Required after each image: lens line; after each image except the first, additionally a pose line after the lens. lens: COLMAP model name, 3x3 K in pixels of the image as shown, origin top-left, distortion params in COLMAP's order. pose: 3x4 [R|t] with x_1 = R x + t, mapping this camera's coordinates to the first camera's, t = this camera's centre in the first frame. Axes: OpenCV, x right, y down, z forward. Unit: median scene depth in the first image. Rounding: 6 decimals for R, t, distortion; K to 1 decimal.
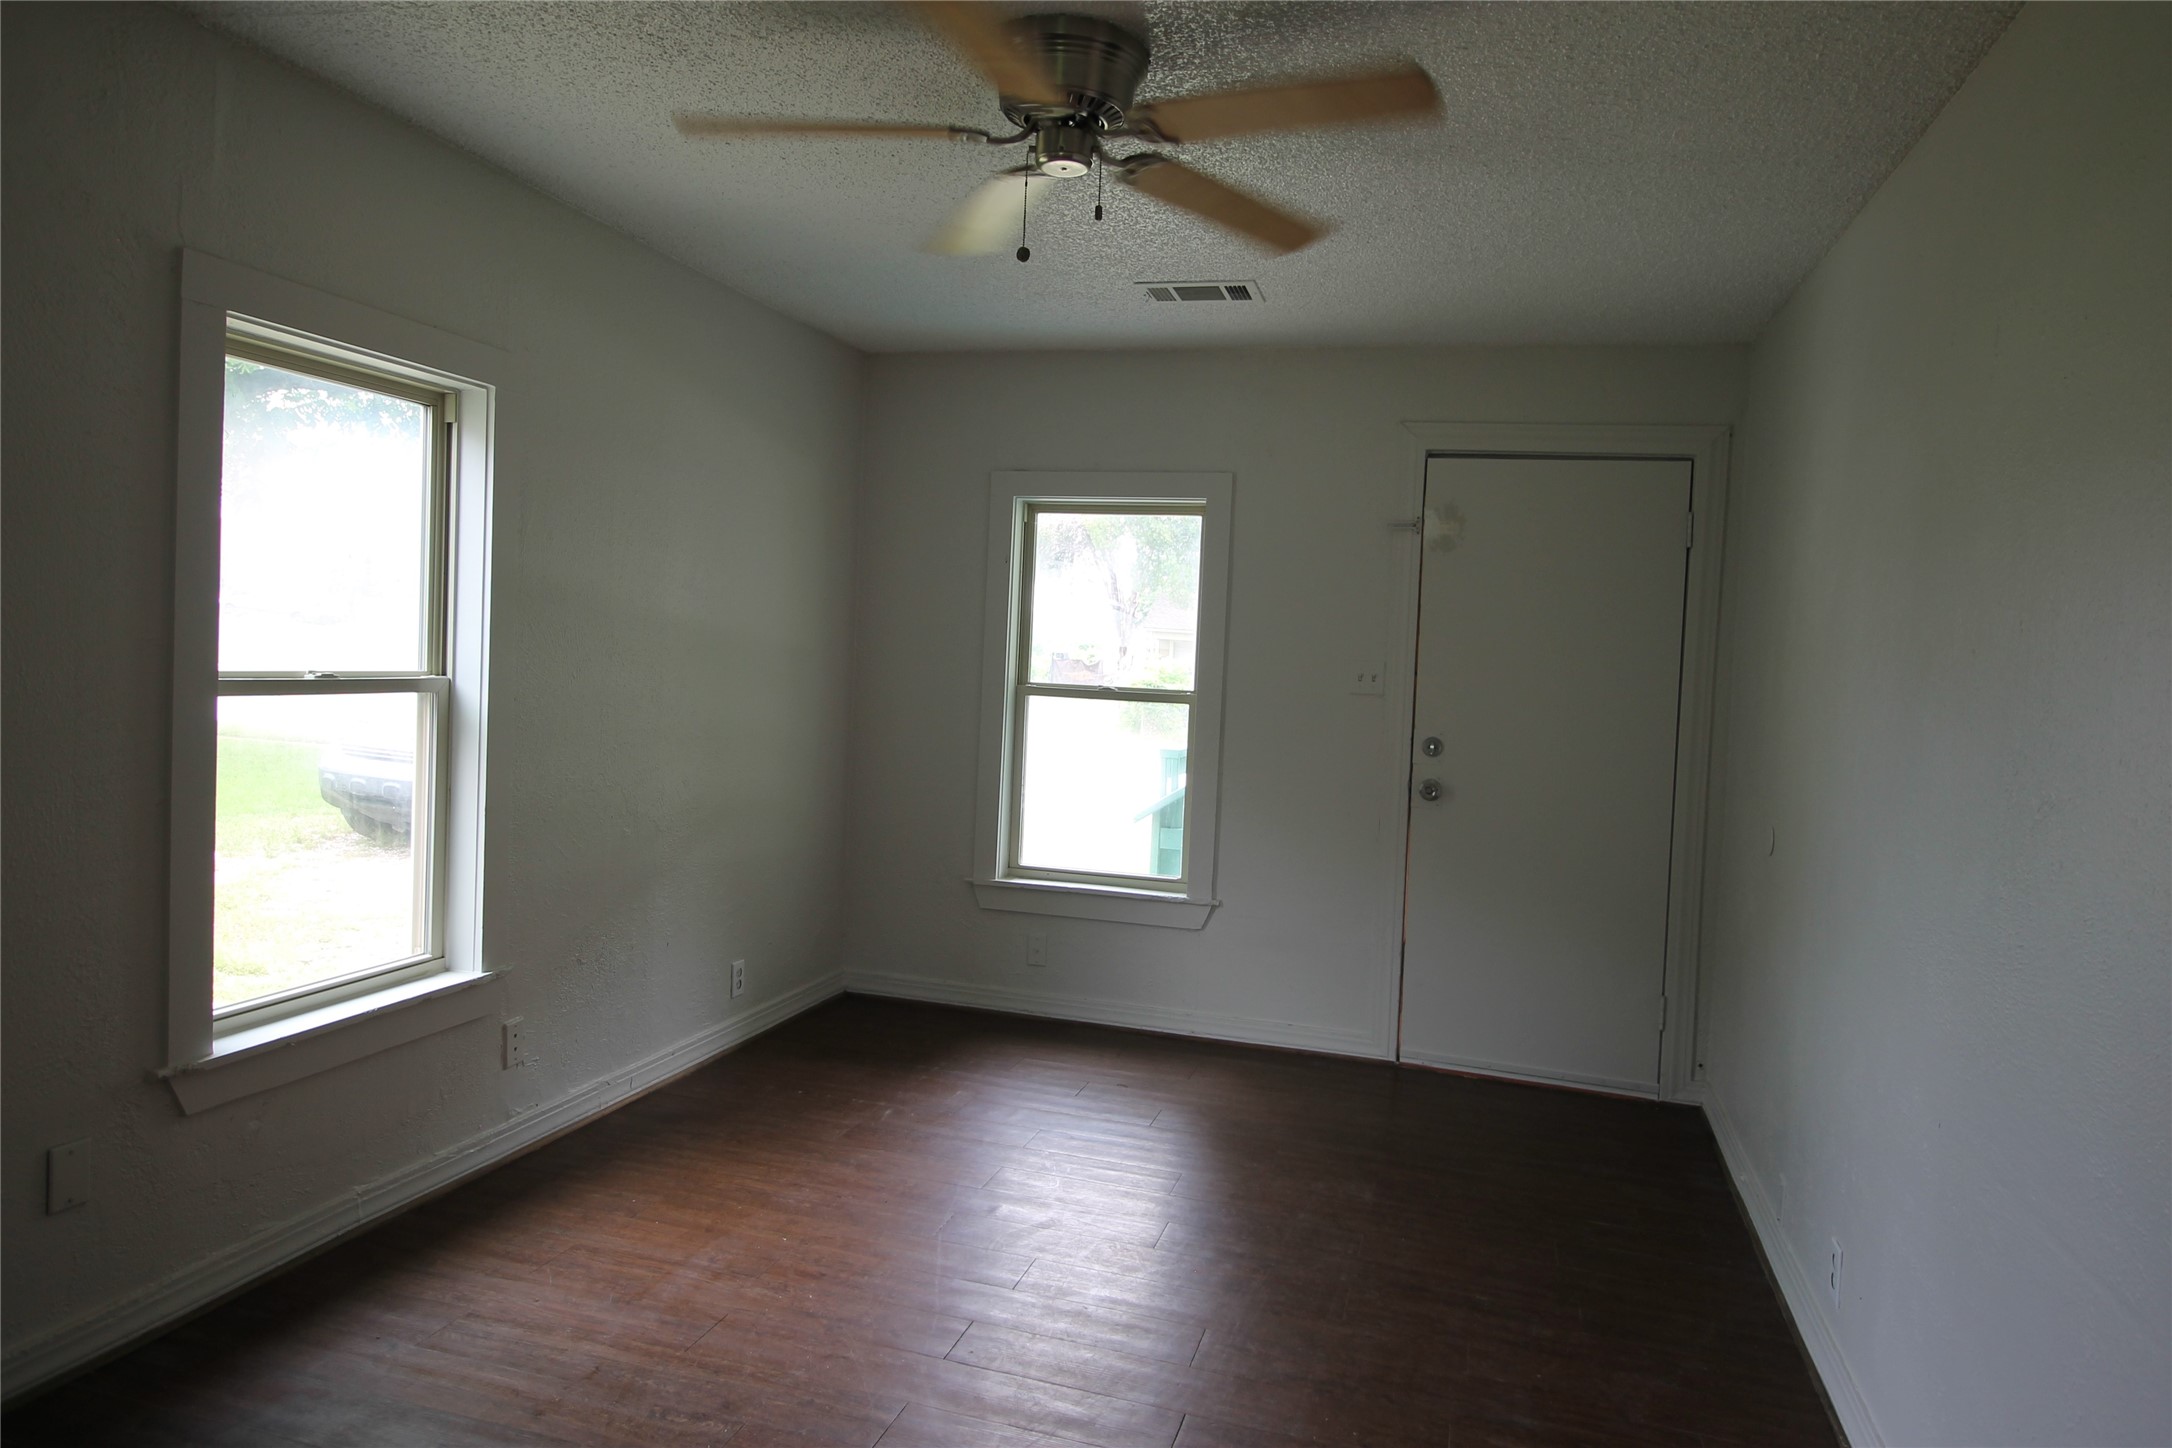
lens RADIAL K [[1357.8, 0, 1094.5], [0, 1357.8, 719.5], [0, 0, 1]] dist [0.006893, -0.006208]
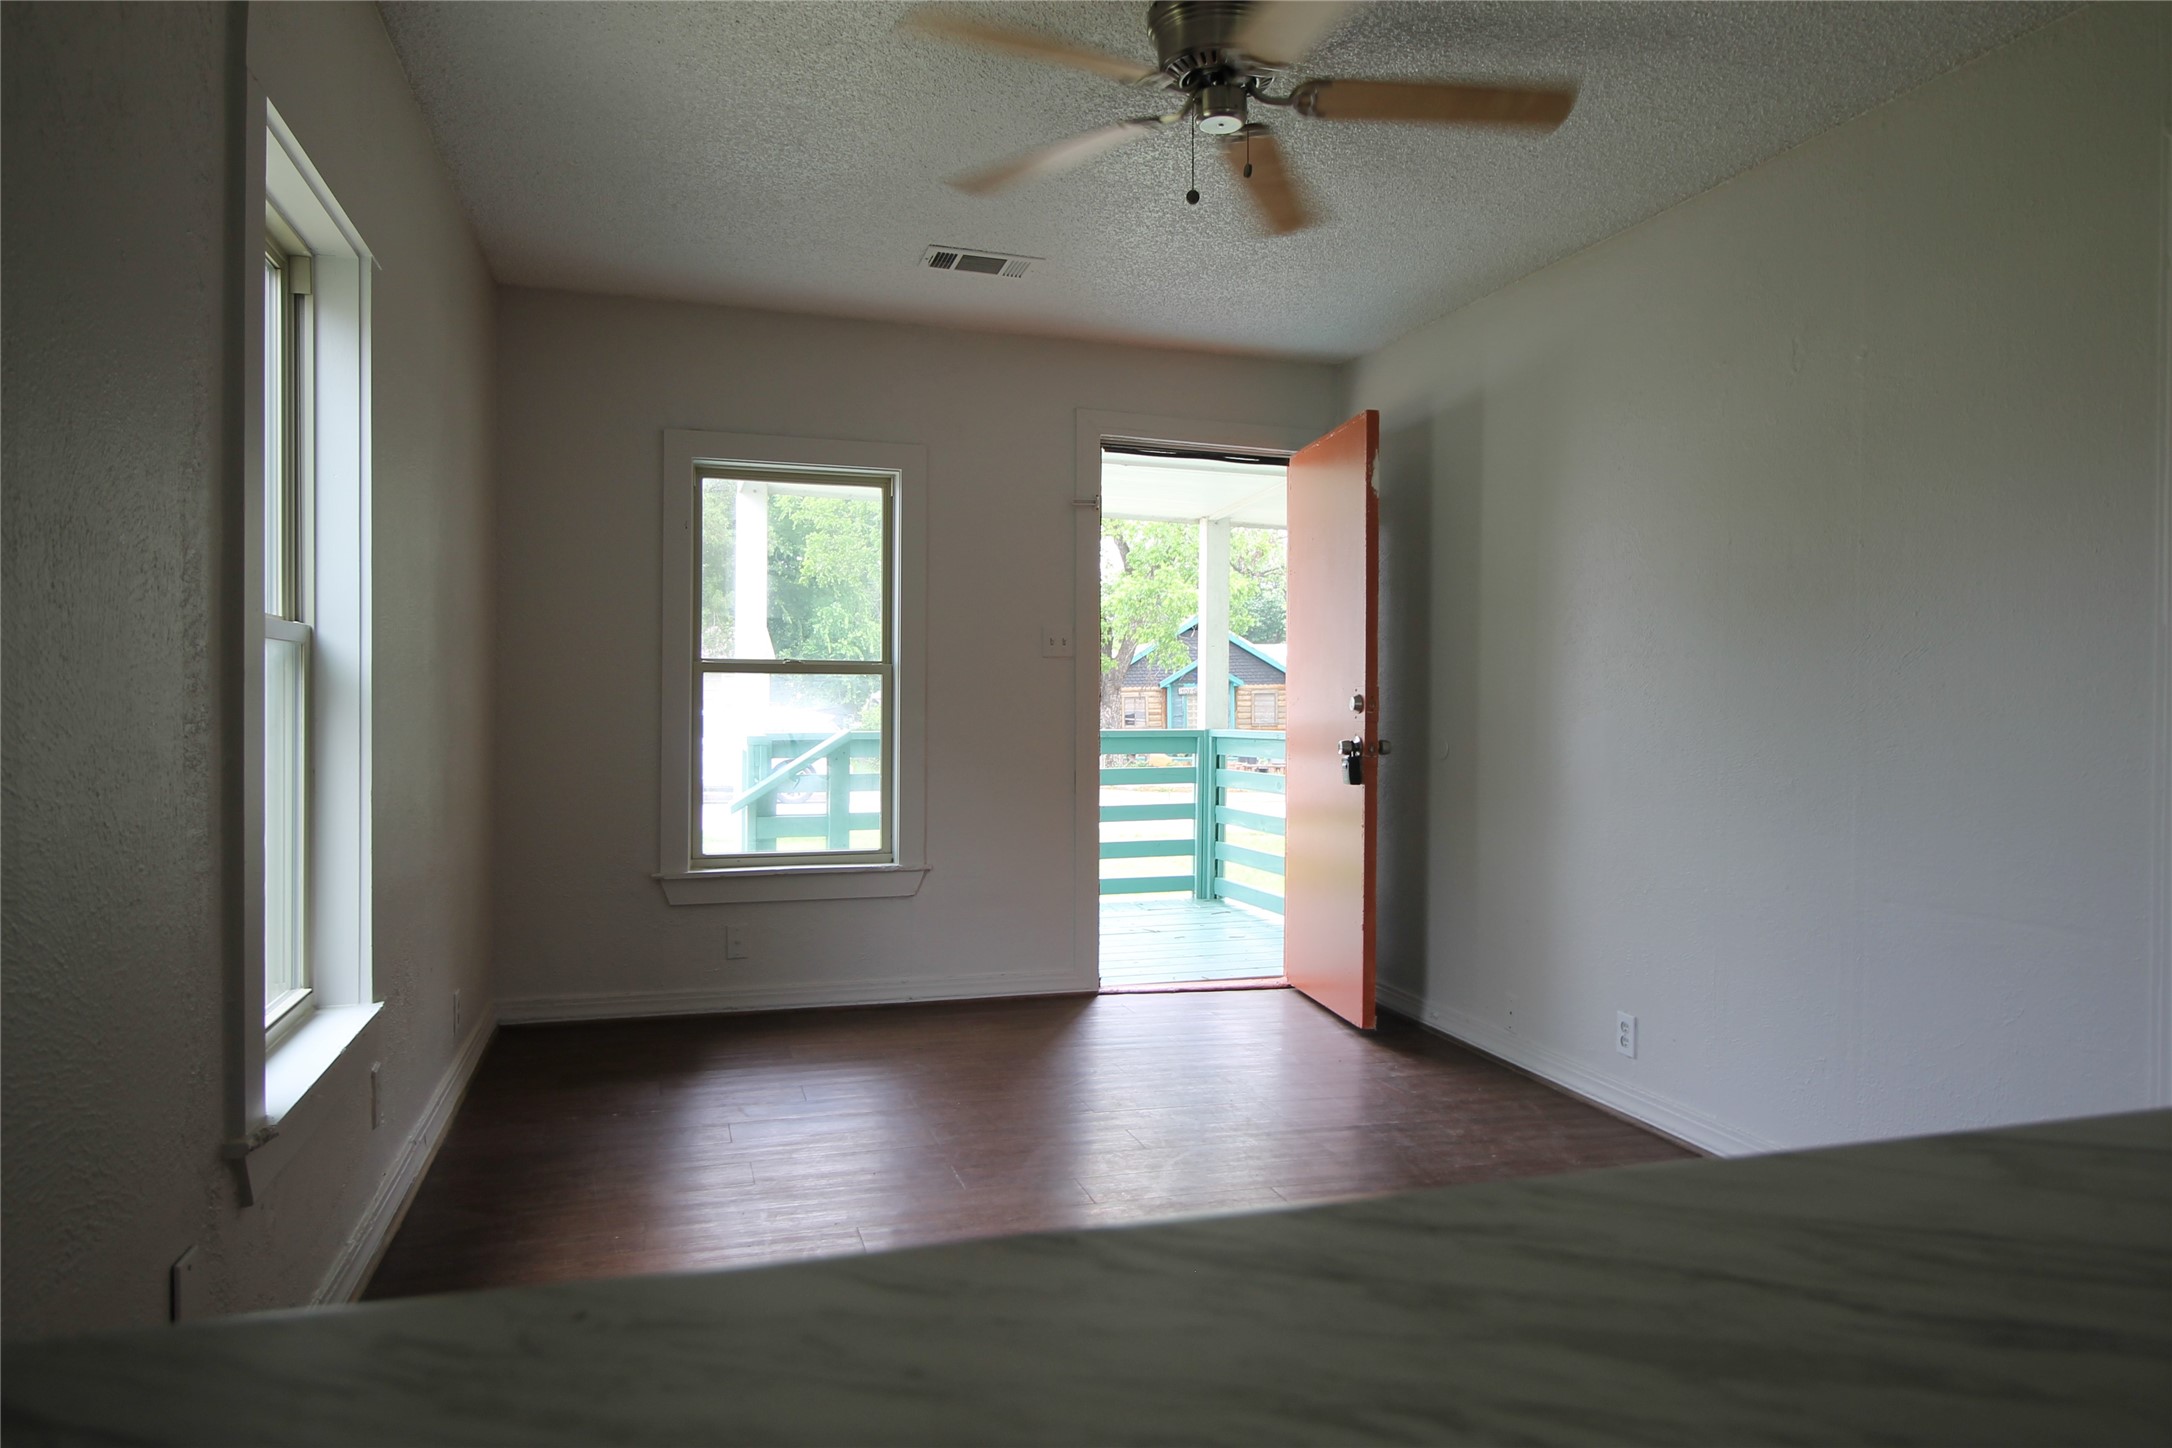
lens RADIAL K [[1357.8, 0, 1093.1], [0, 1357.8, 714.0], [0, 0, 1]] dist [0.006893, -0.006208]
pose [[0.832411, -0.044983, 0.552329, -0.501562], [0.057983, 0.998299, -0.006082, 0.047108], [-0.551116, 0.037088, 0.833604, 0.110236]]
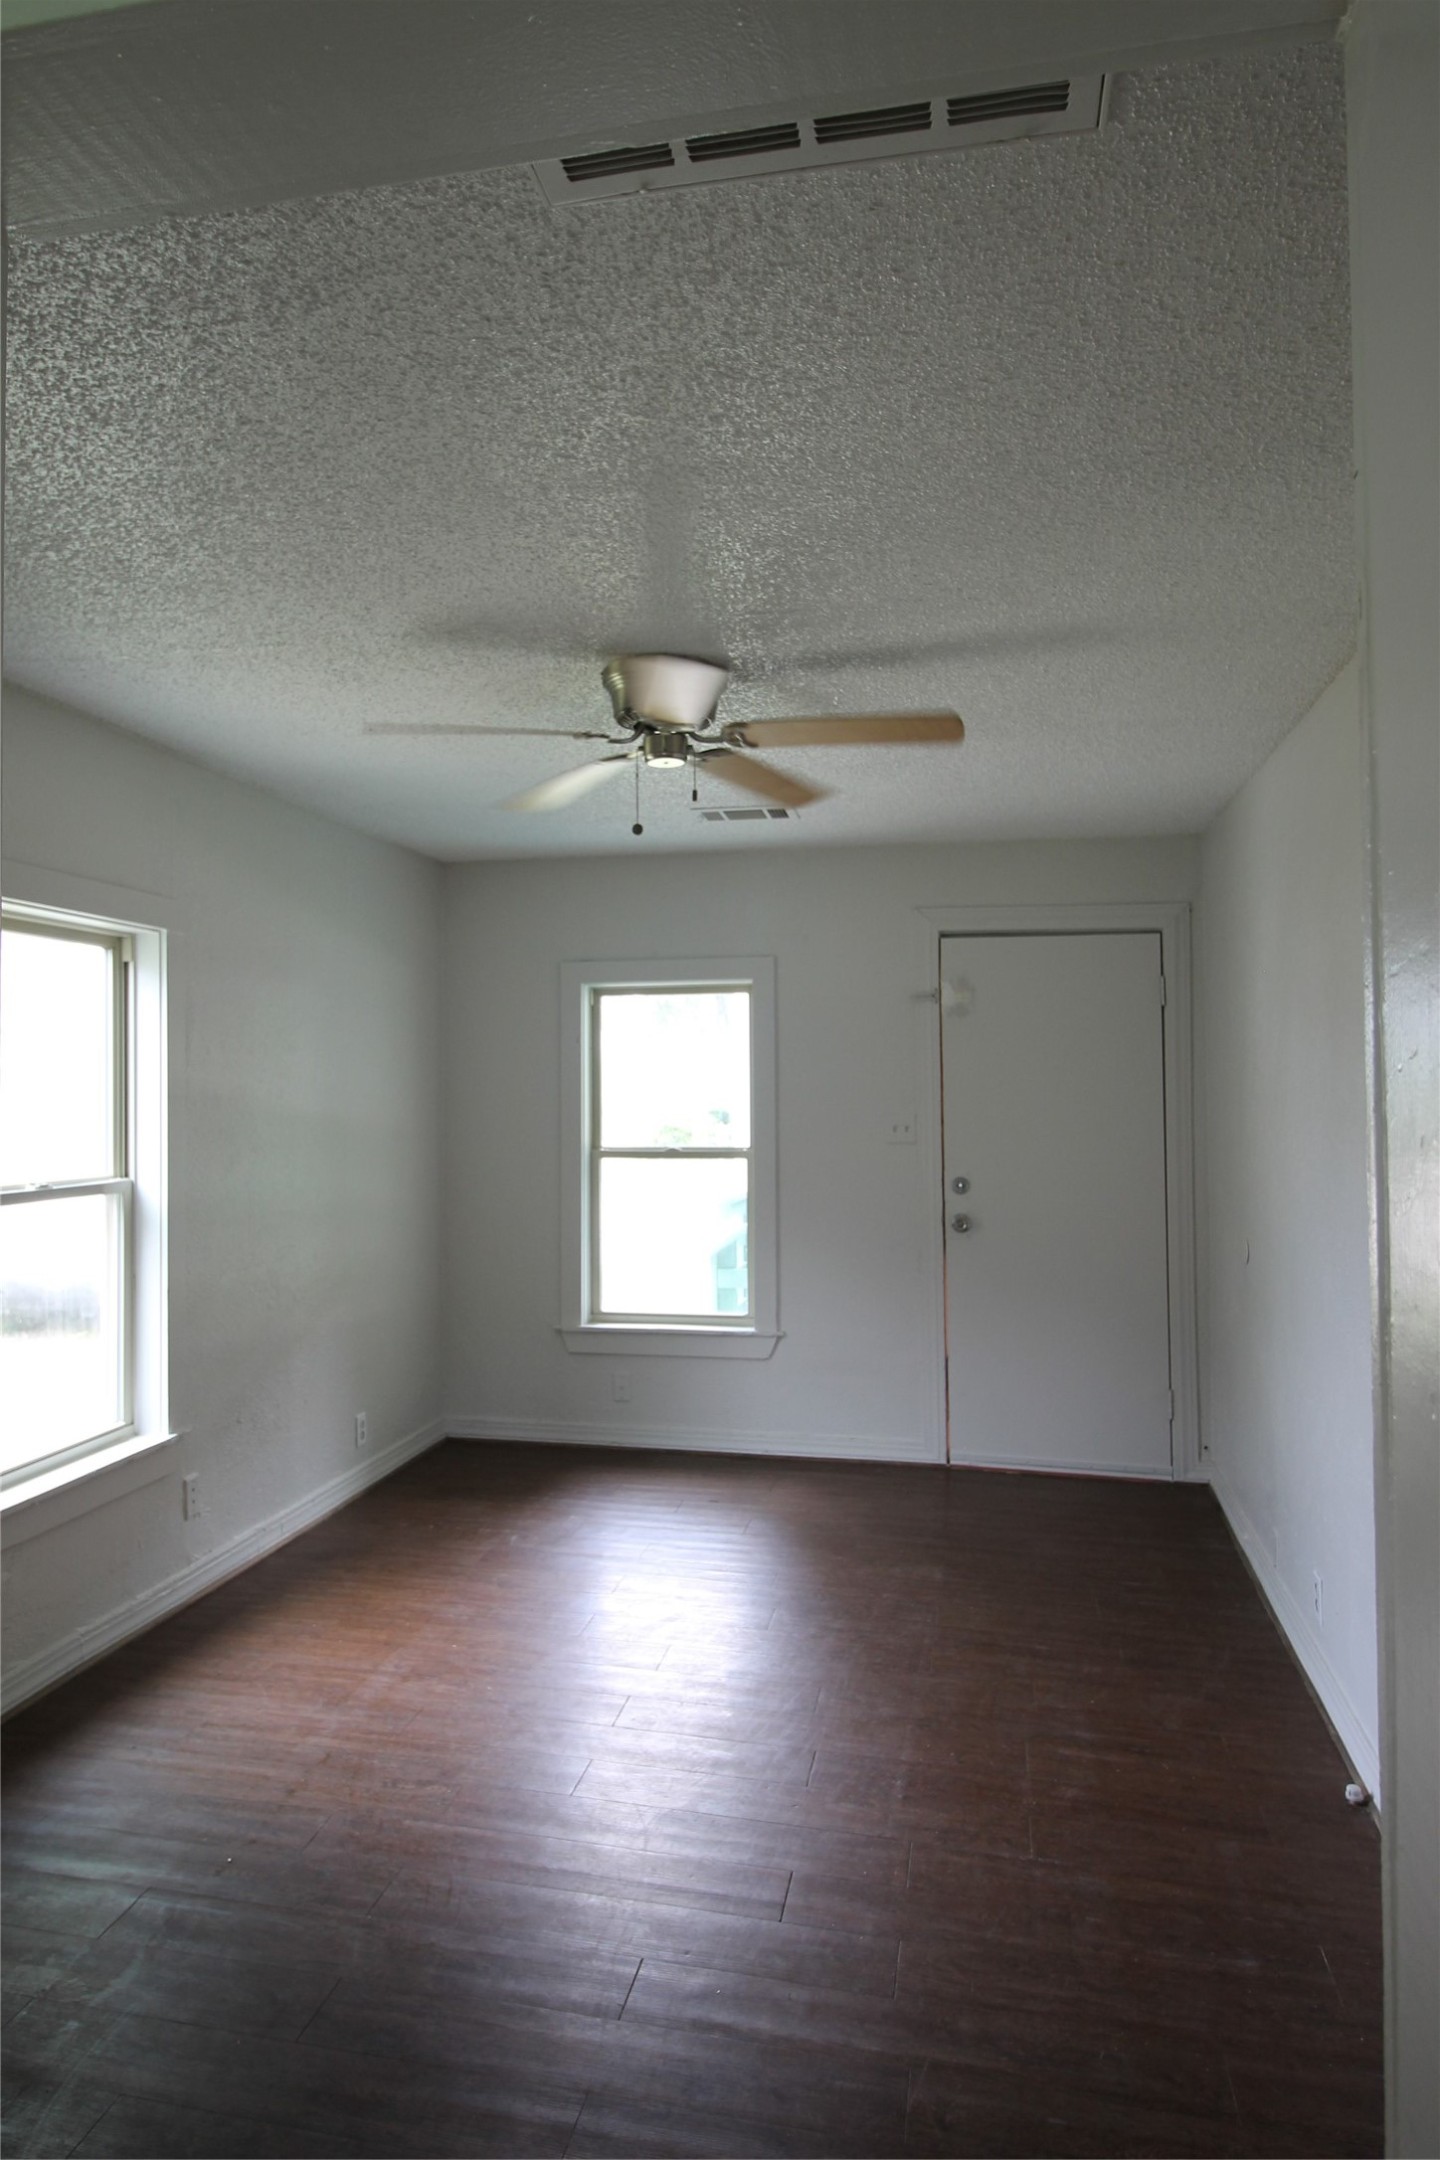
lens RADIAL K [[1350.3, 0, 697.6], [0, 1350.3, 1081.8], [0, 0, 1]] dist [0.006893, -0.006208]
pose [[0.996105, -0.050849, 0.072039, -0.068621], [0.054808, 0.997031, -0.054080, -0.023511], [-0.069075, 0.057818, 0.995935, -0.175045]]
